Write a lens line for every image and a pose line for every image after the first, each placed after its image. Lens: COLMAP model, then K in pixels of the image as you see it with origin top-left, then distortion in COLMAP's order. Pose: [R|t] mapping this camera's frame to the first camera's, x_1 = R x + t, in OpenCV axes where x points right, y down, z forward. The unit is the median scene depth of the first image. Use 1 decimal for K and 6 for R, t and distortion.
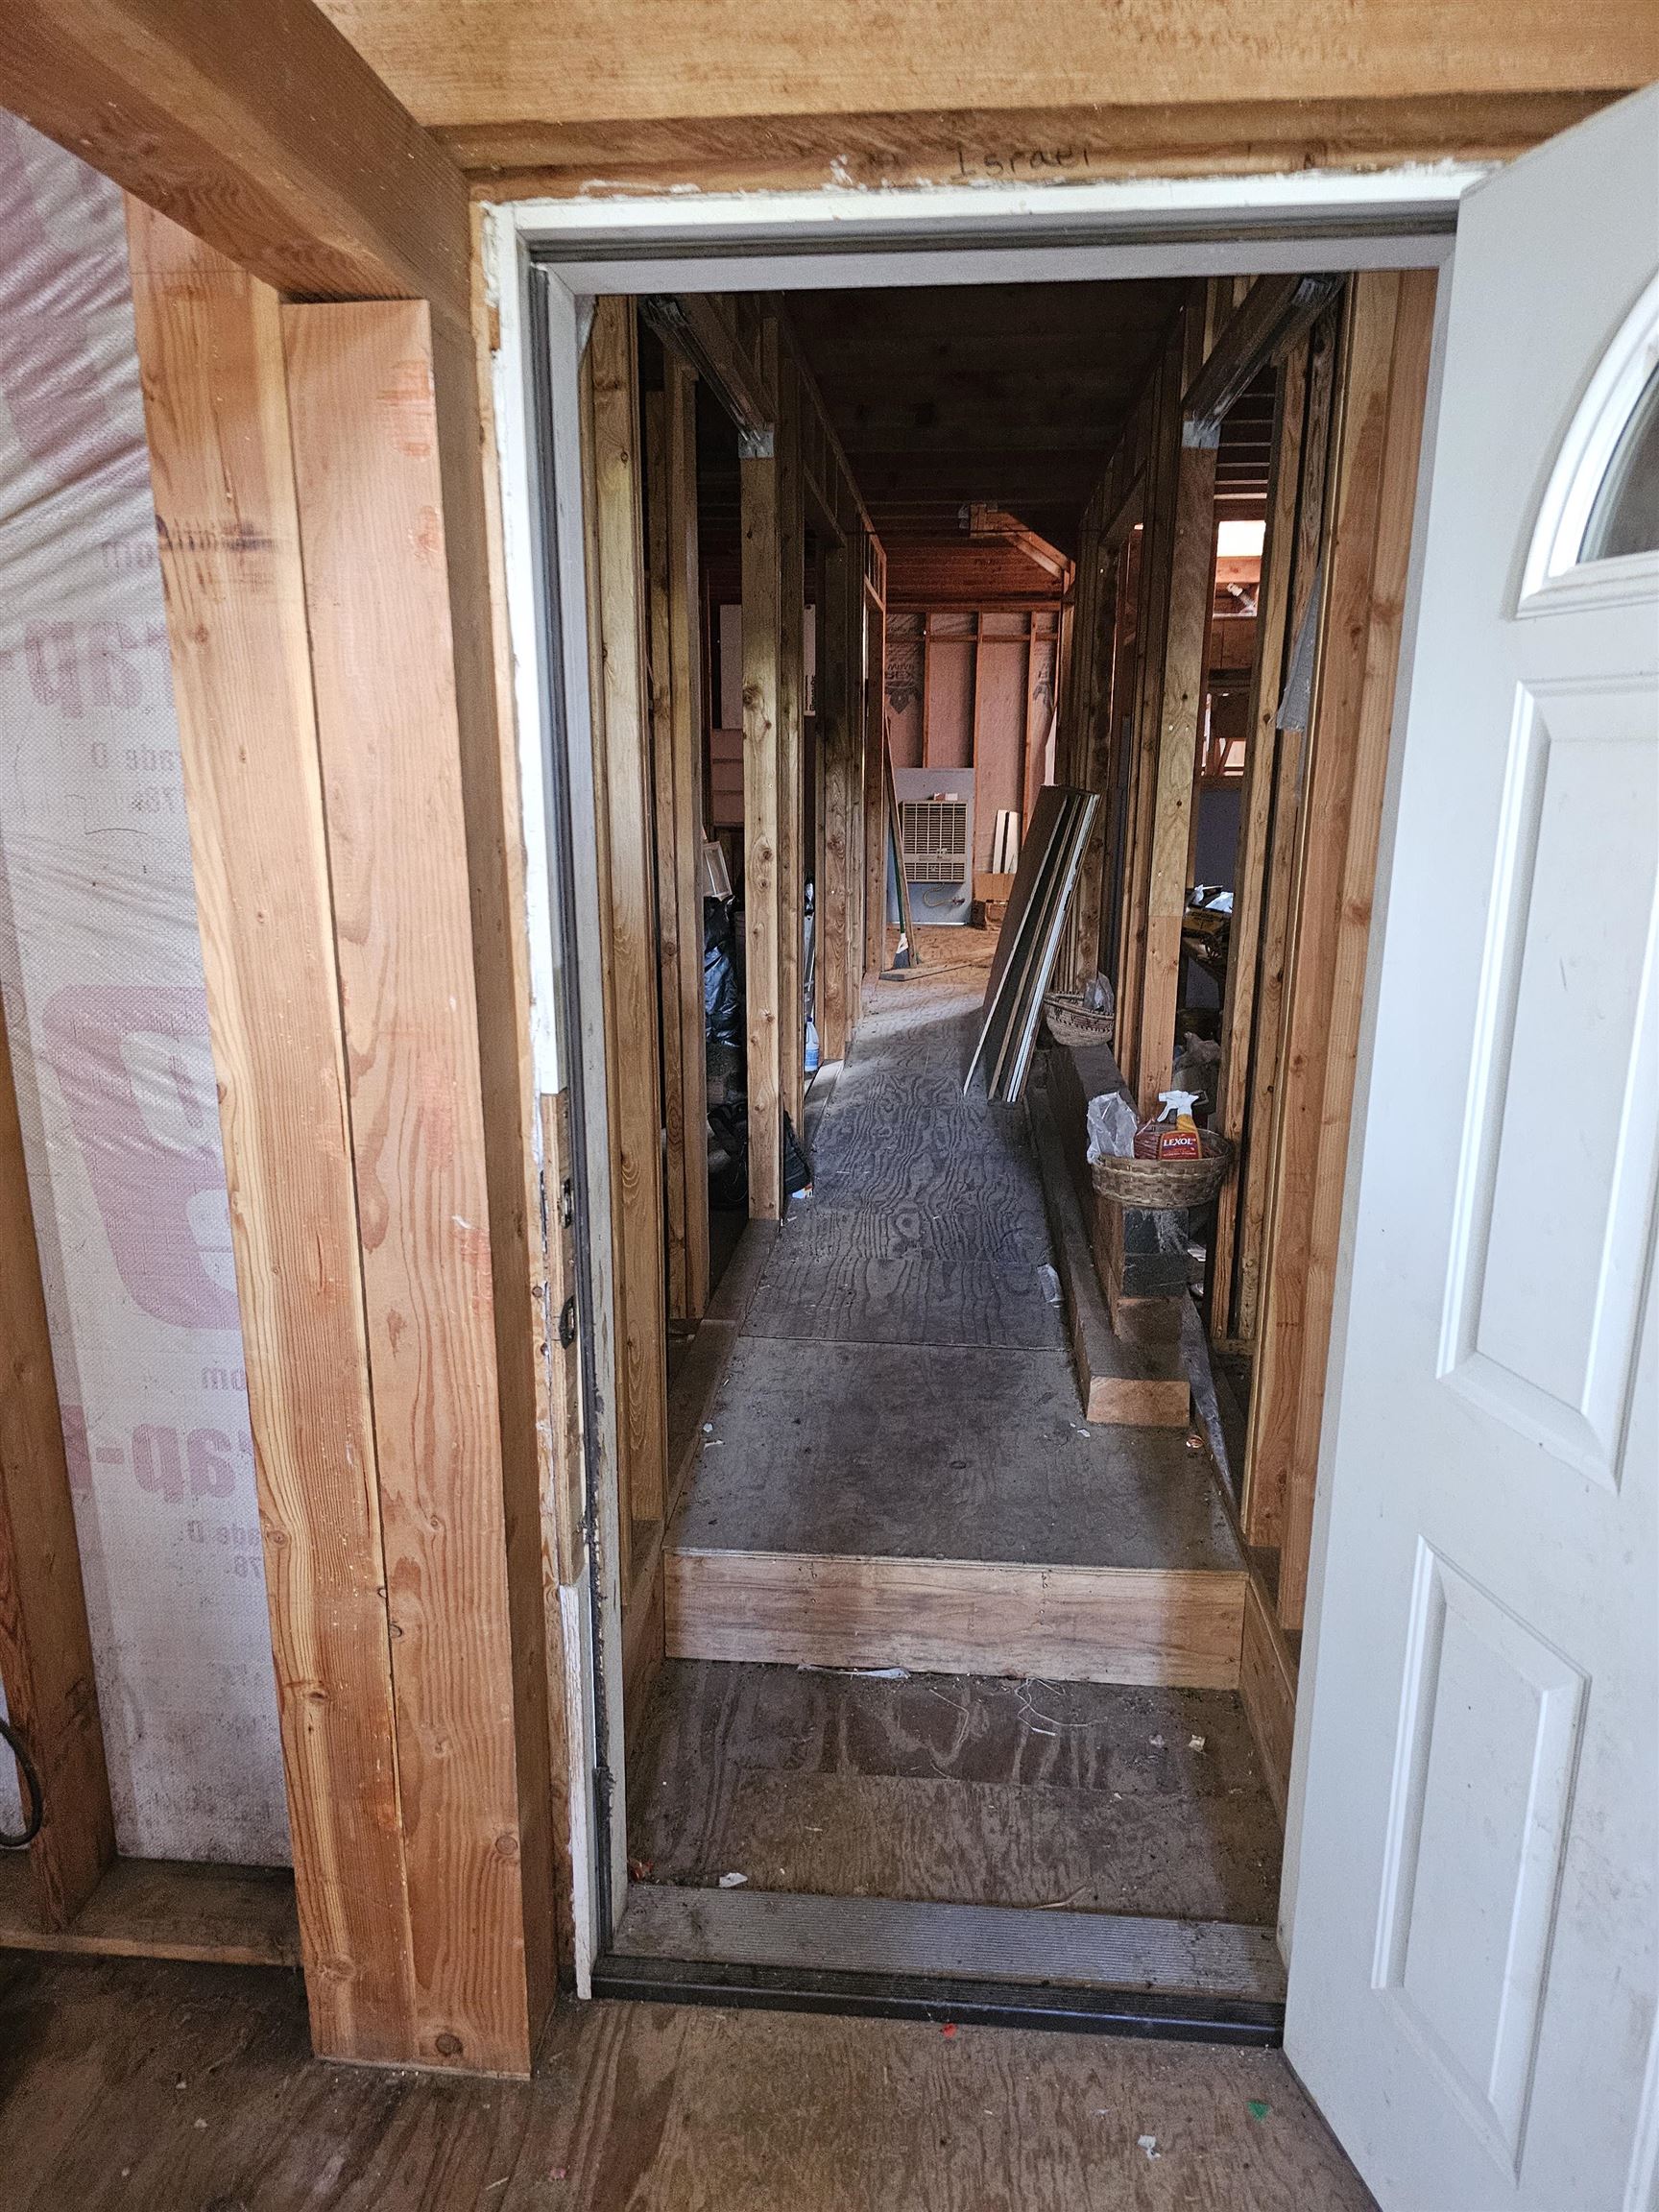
lens RADIAL K [[1464.9, 0, 826.7], [0, 1464.9, 1116.8], [0, 0, 1]] dist [0.075456, -0.078078]
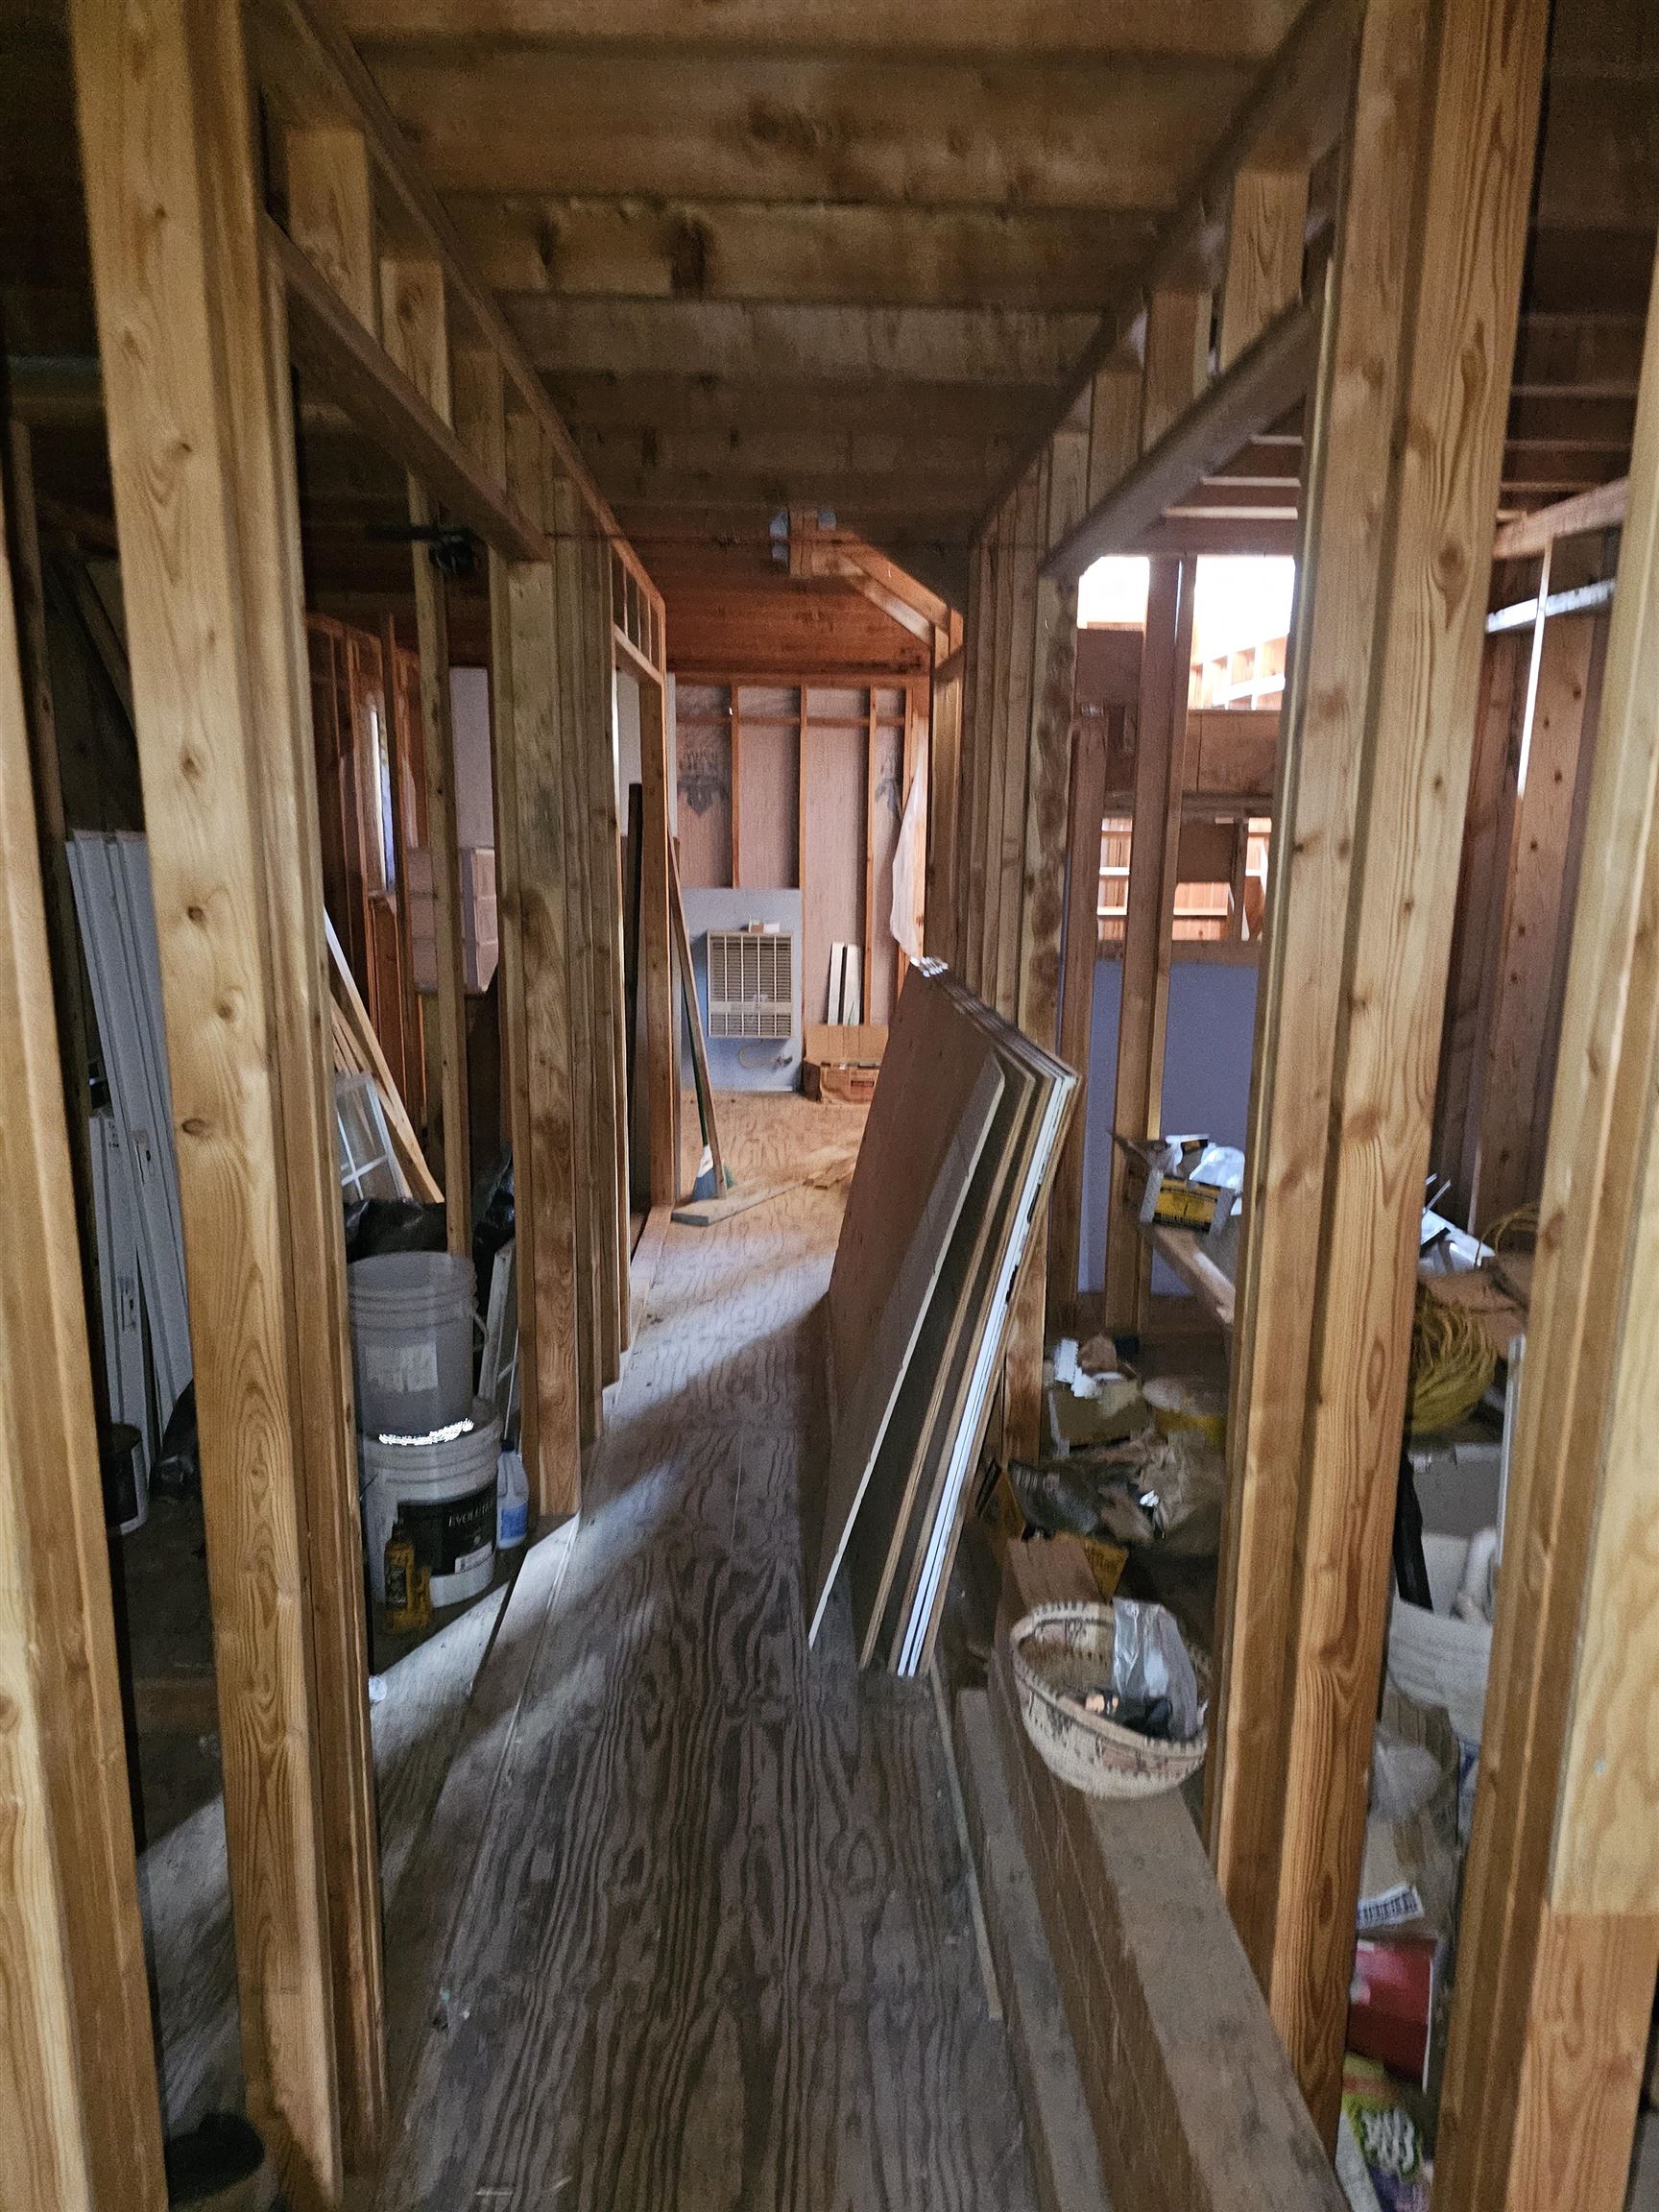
lens RADIAL K [[1474.2, 0, 843.2], [0, 1474.2, 1142.9], [0, 0, 1]] dist [0.081191, -0.078550]
pose [[0.991531, -0.018857, 0.128494, 0.097664], [0.022322, 0.999424, -0.025575, -0.391108], [-0.127938, 0.028227, 0.991380, 1.111286]]
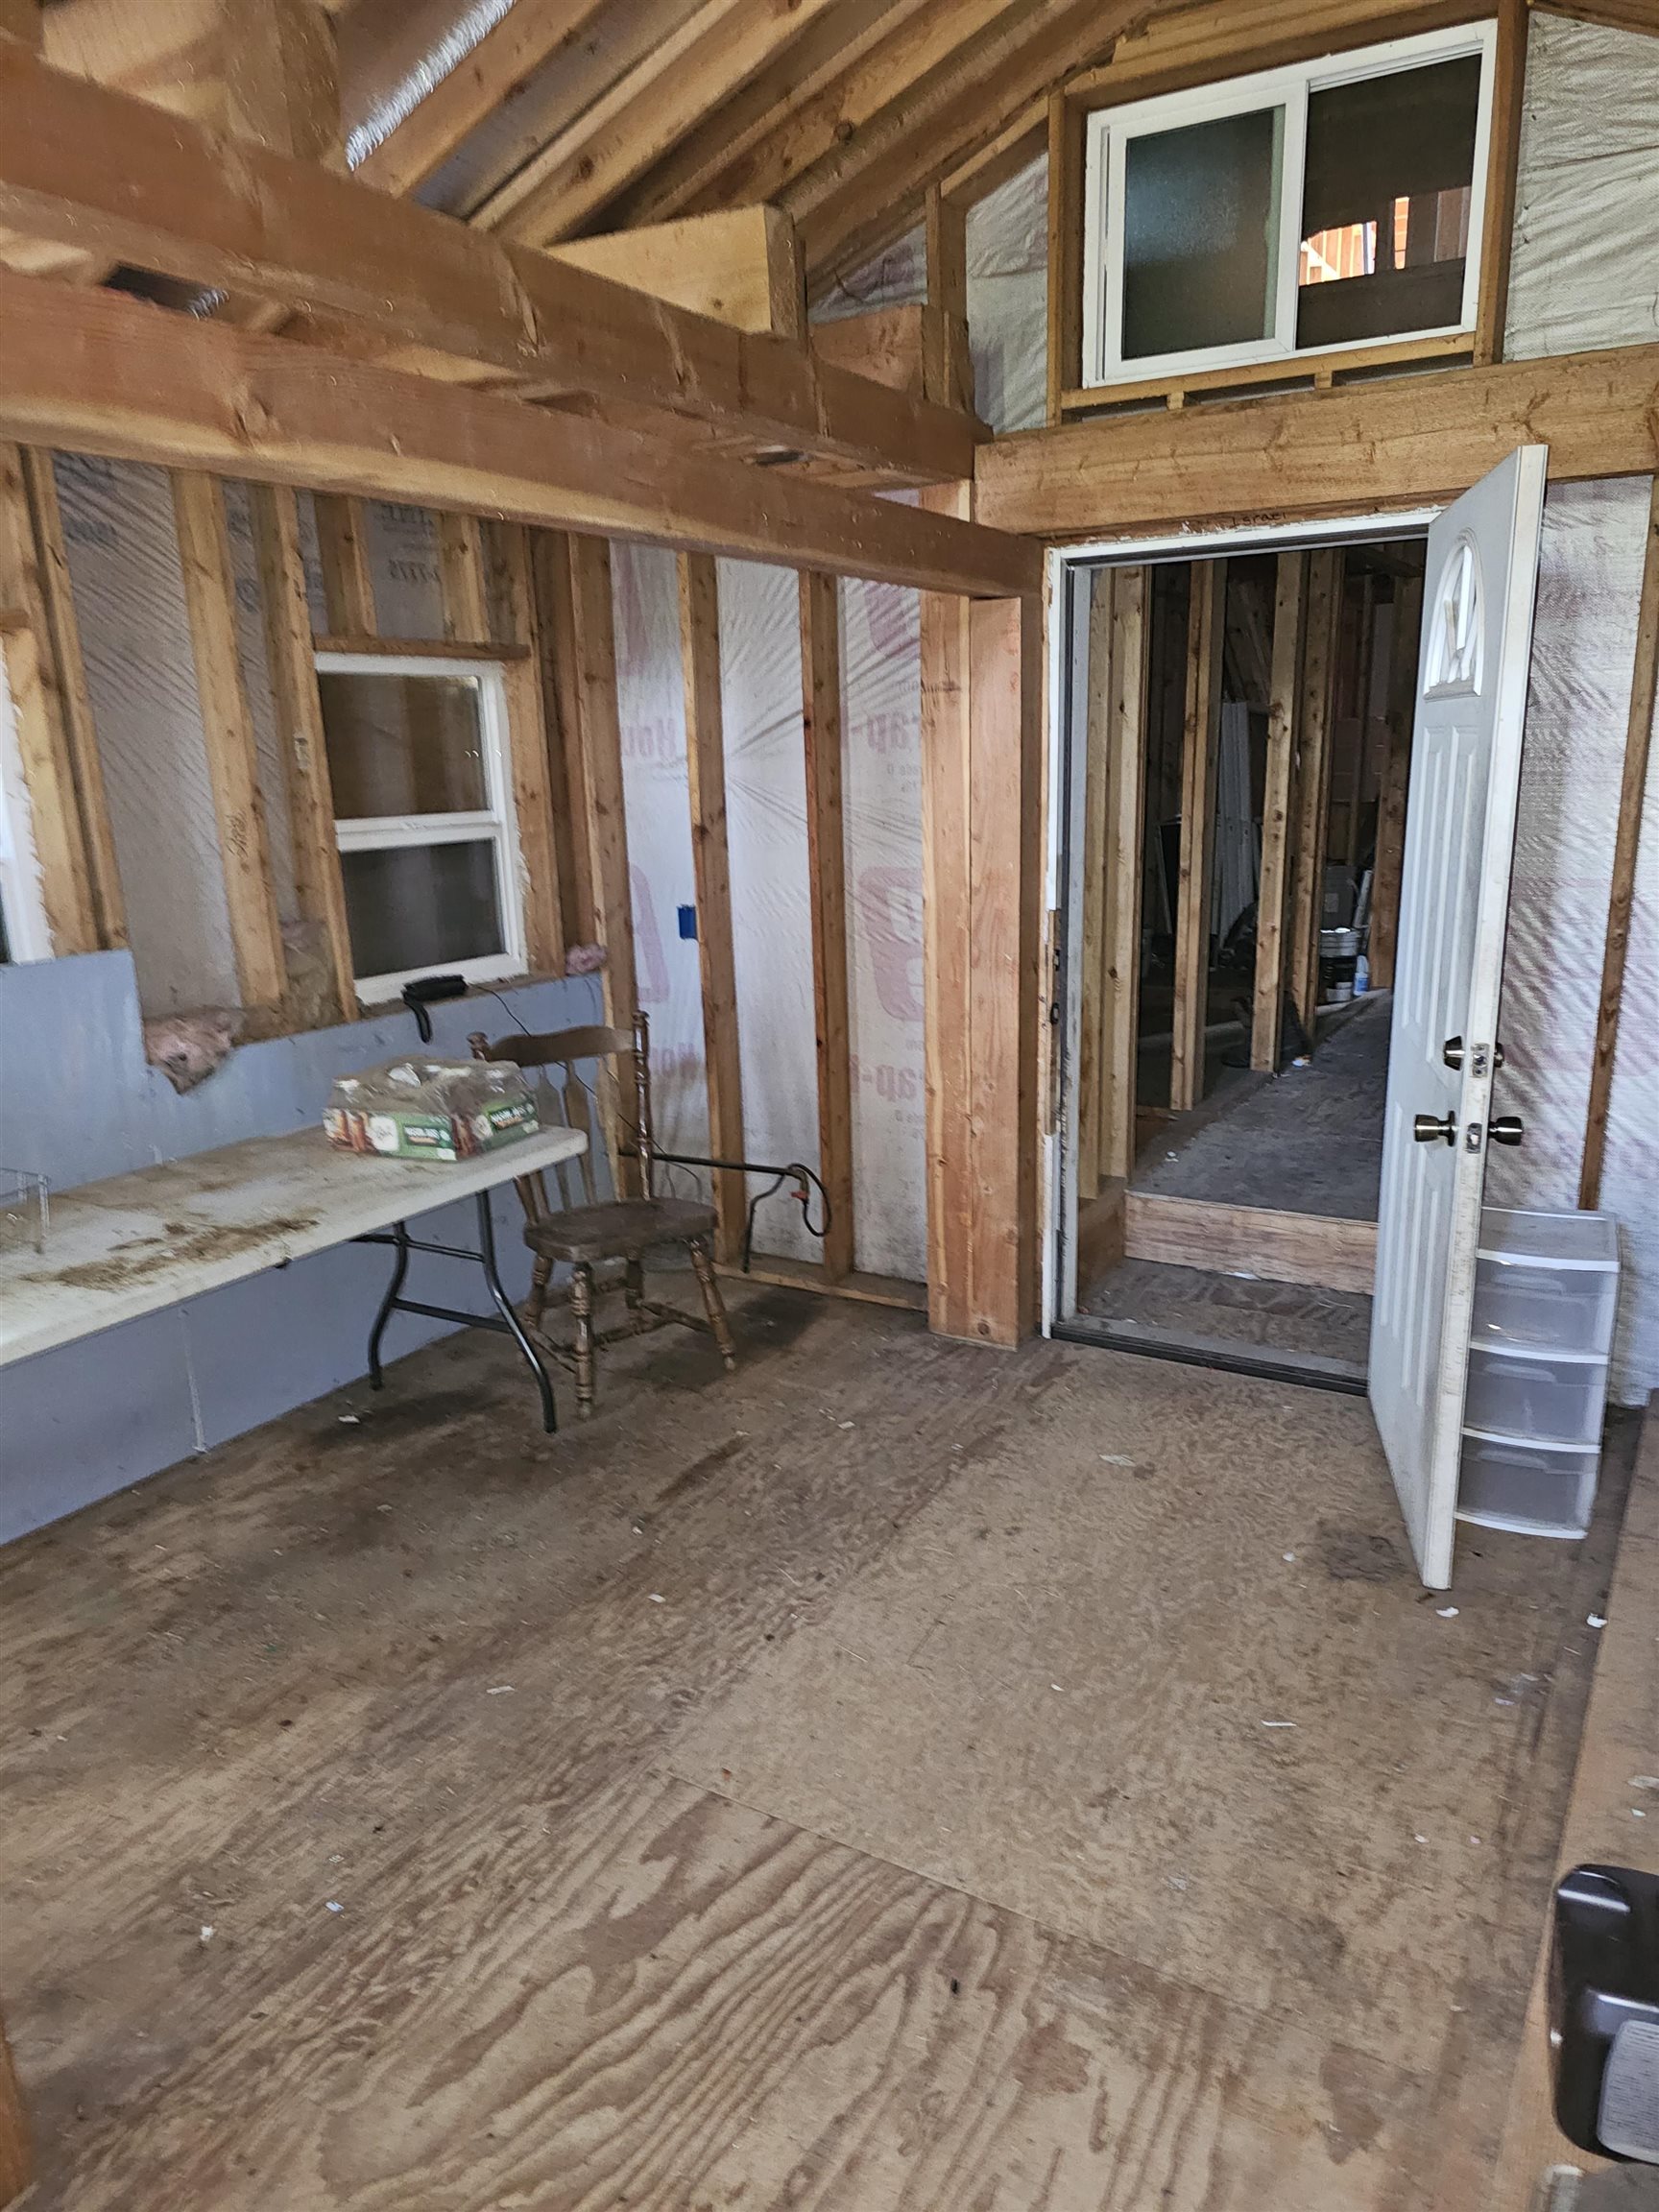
lens RADIAL K [[1464.9, 0, 826.7], [0, 1464.9, 1116.8], [0, 0, 1]] dist [0.075456, -0.078078]
pose [[0.894126, 0.084540, -0.439764, 0.354703], [-0.080393, 0.996367, 0.028088, 0.179064], [0.440541, 0.010240, 0.897674, -0.812638]]
